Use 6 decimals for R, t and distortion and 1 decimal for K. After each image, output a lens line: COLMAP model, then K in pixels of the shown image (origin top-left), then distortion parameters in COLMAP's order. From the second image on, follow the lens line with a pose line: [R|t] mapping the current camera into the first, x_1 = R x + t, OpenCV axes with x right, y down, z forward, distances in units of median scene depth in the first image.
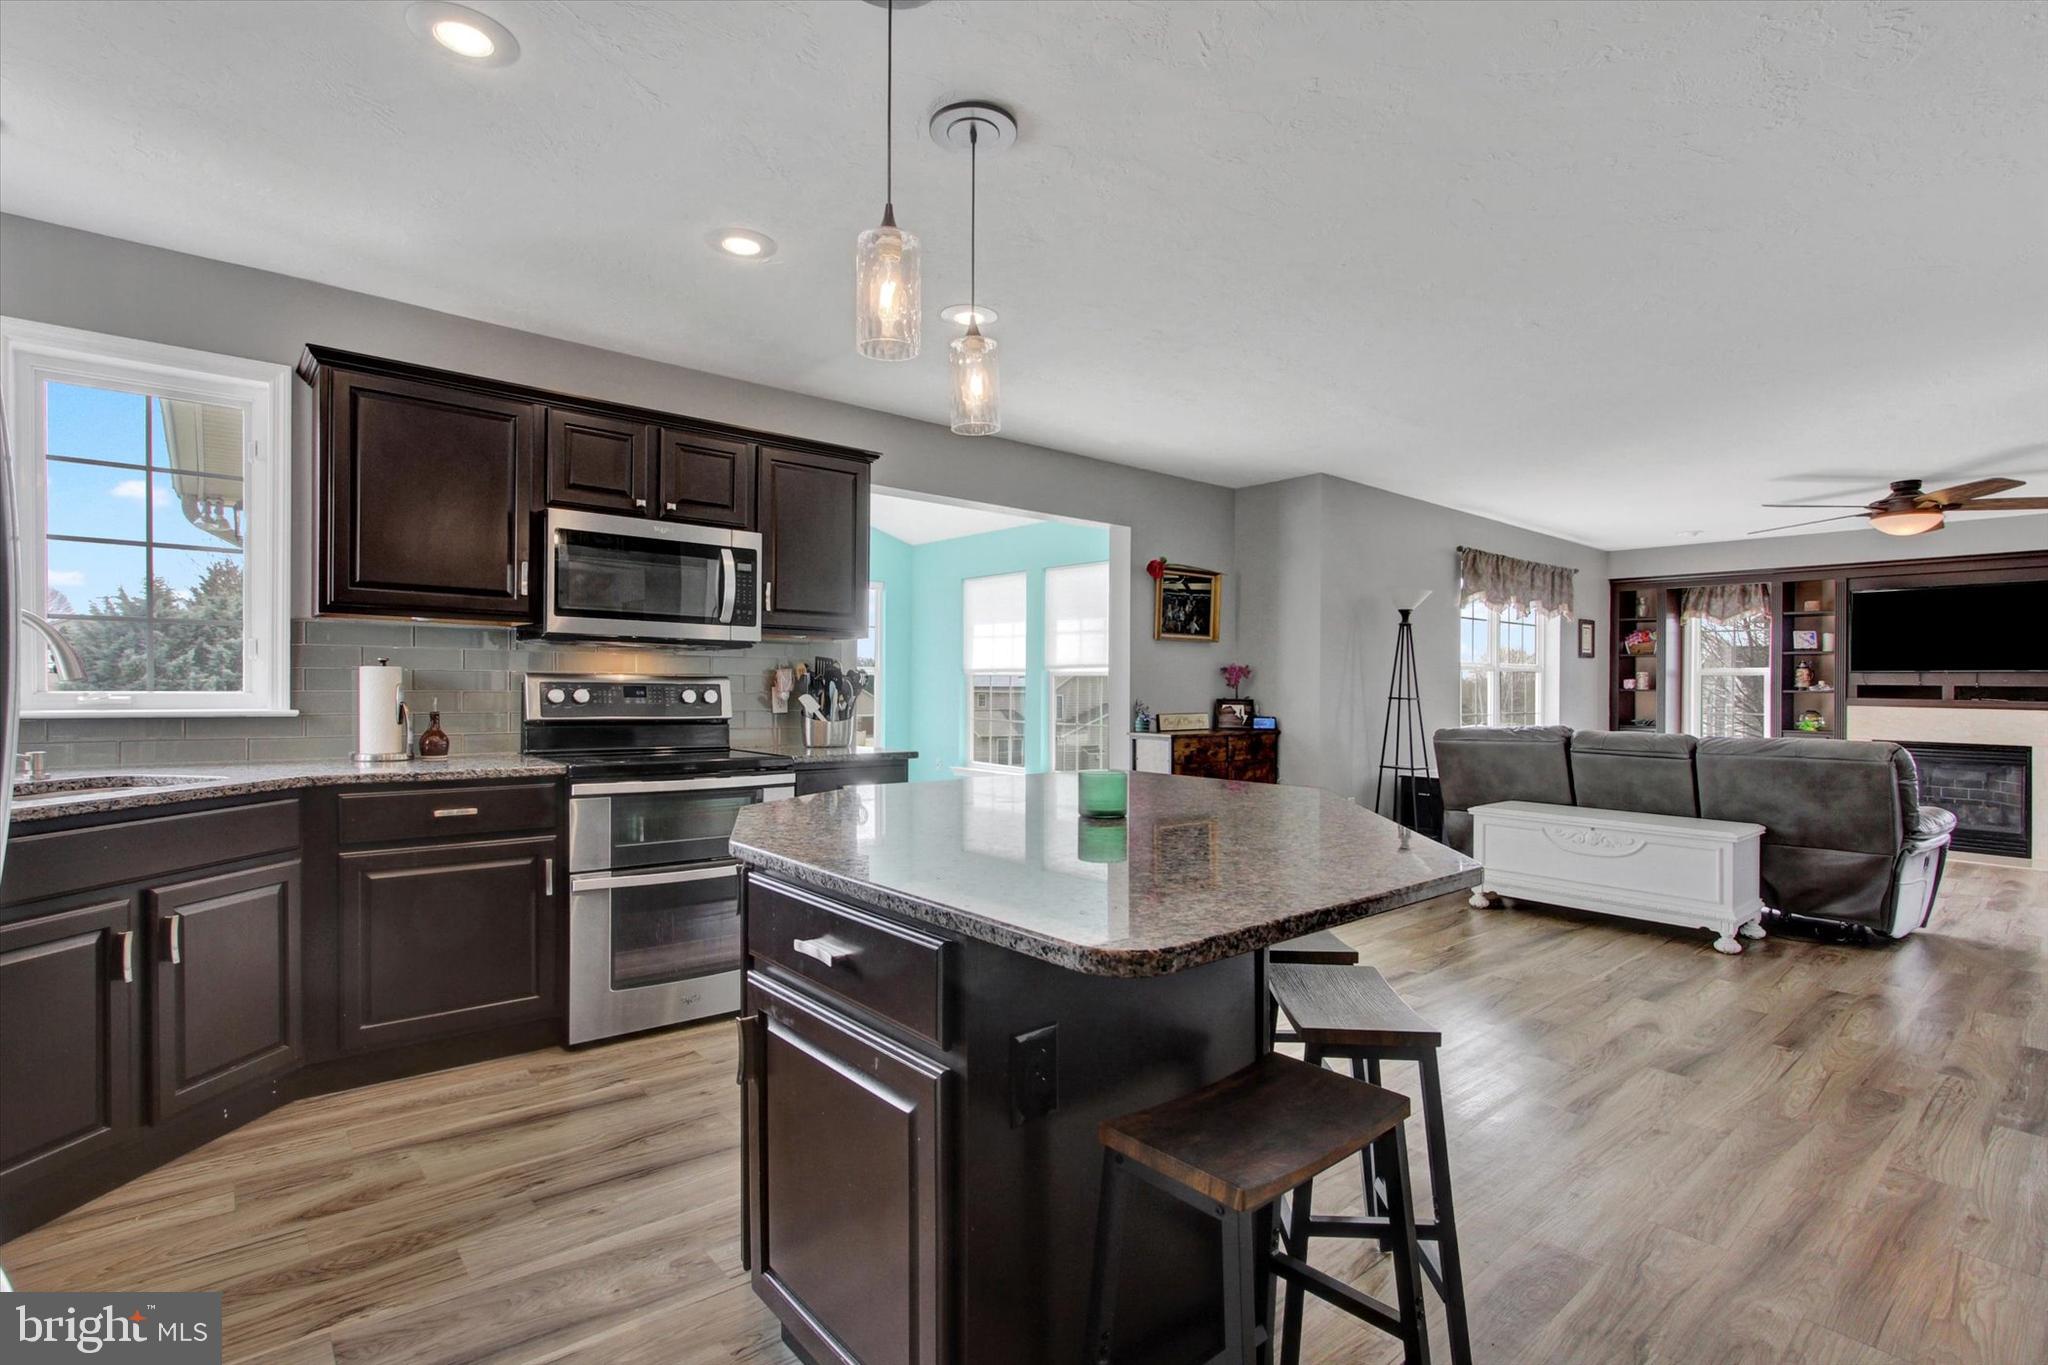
lens RADIAL K [[965.8, 0, 1032.3], [0, 965.8, 700.1], [0, 0, 1]] dist [-0.013922, 0.000483]
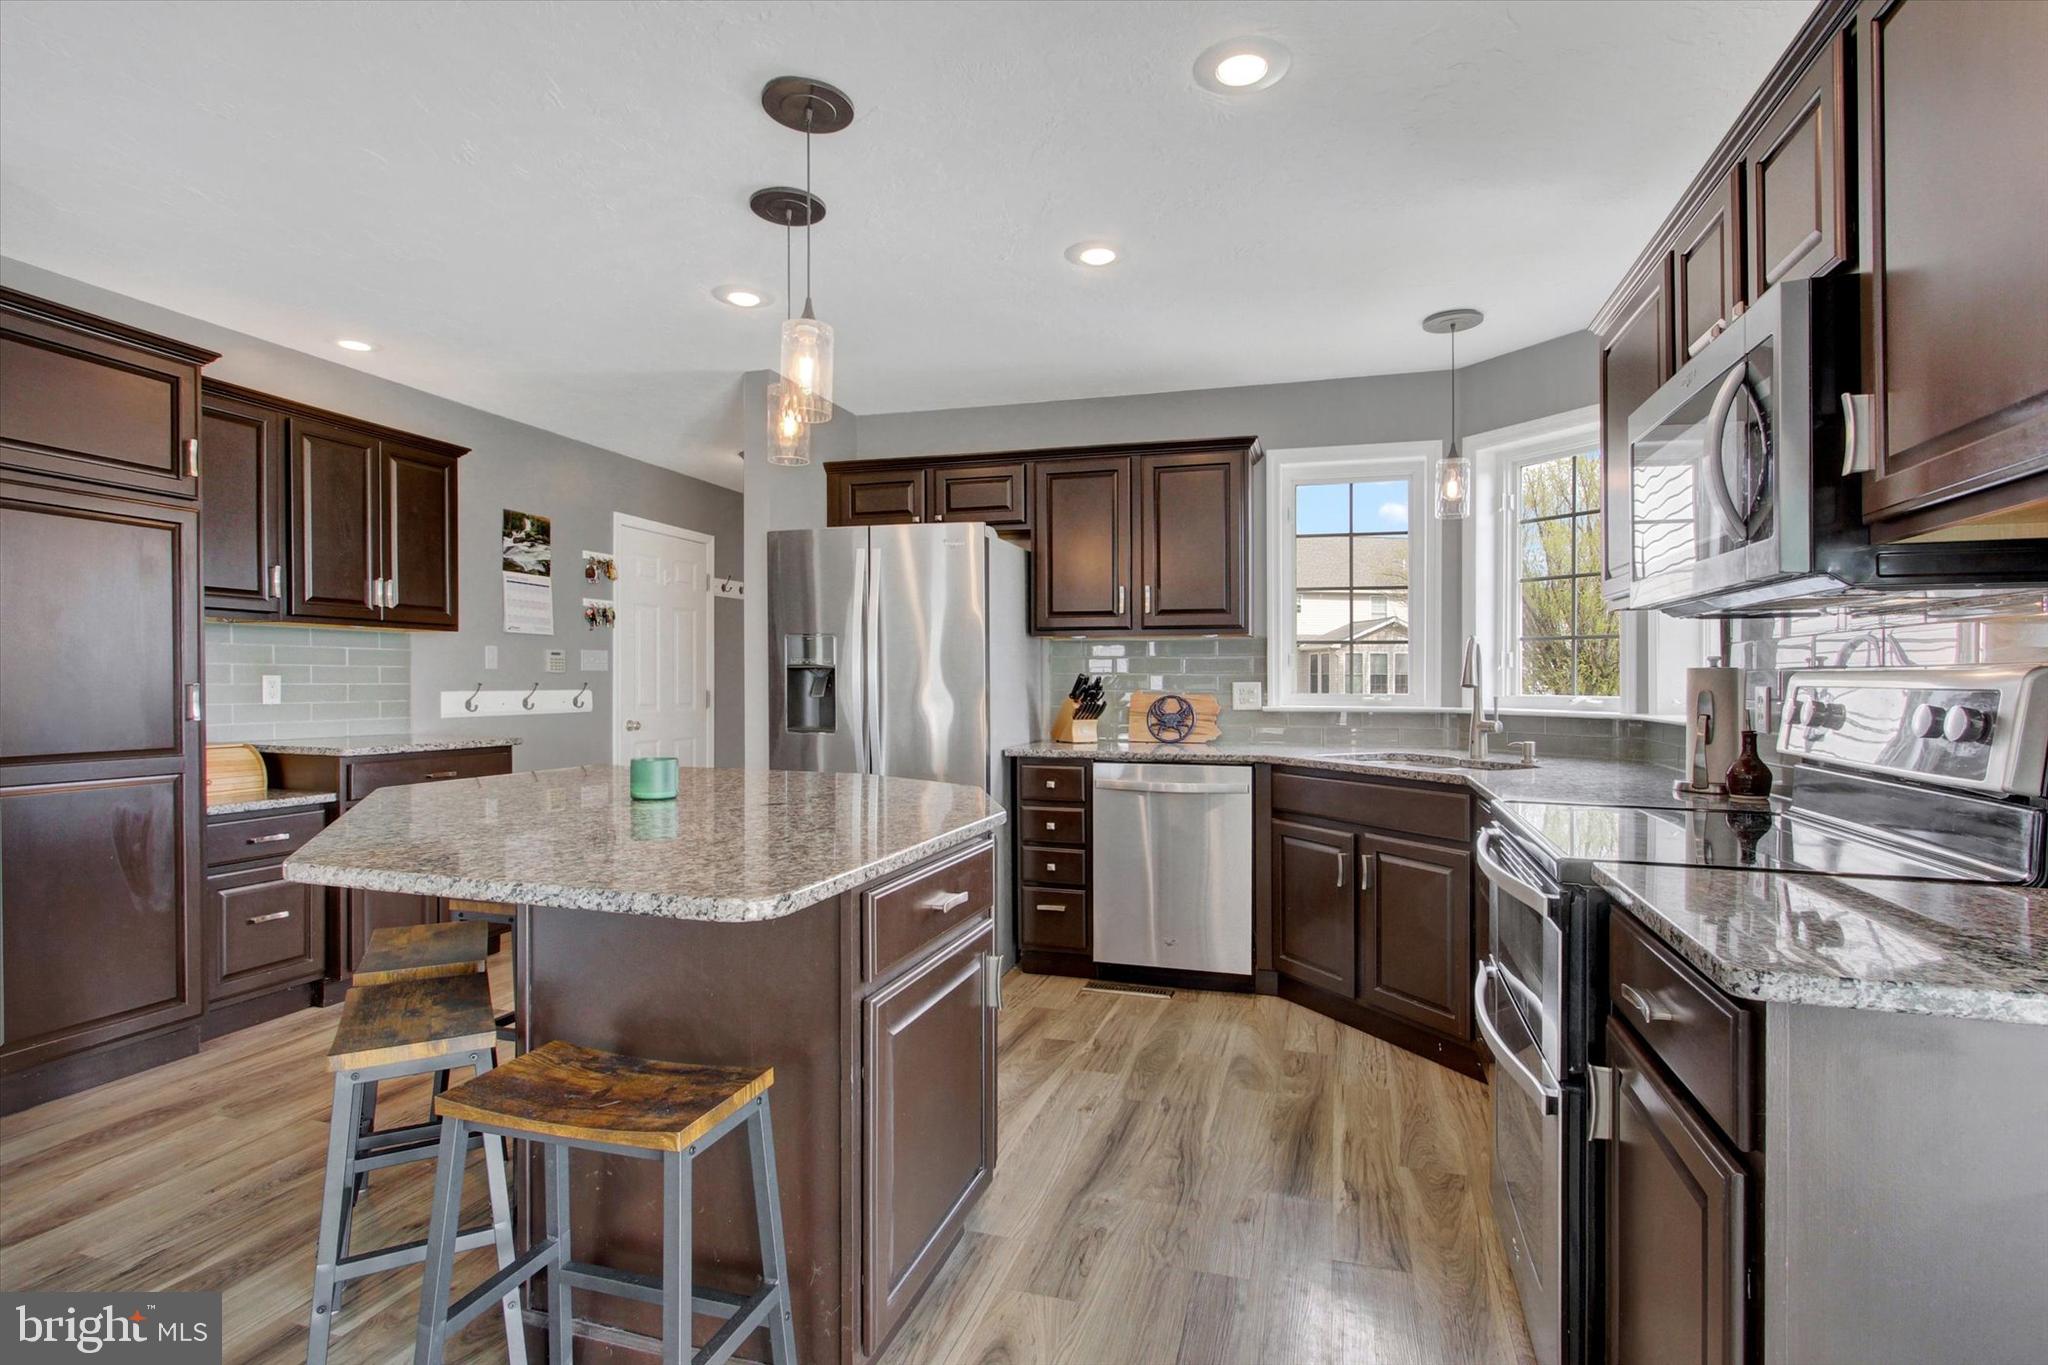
lens RADIAL K [[965.8, 0, 1025.7], [0, 965.8, 687.8], [0, 0, 1]] dist [-0.013922, 0.000483]
pose [[-0.850681, -0.013239, -0.525515, 0.078877], [-0.018044, 0.999829, 0.004020, -0.004114], [0.525372, 0.012902, -0.850775, 0.584344]]
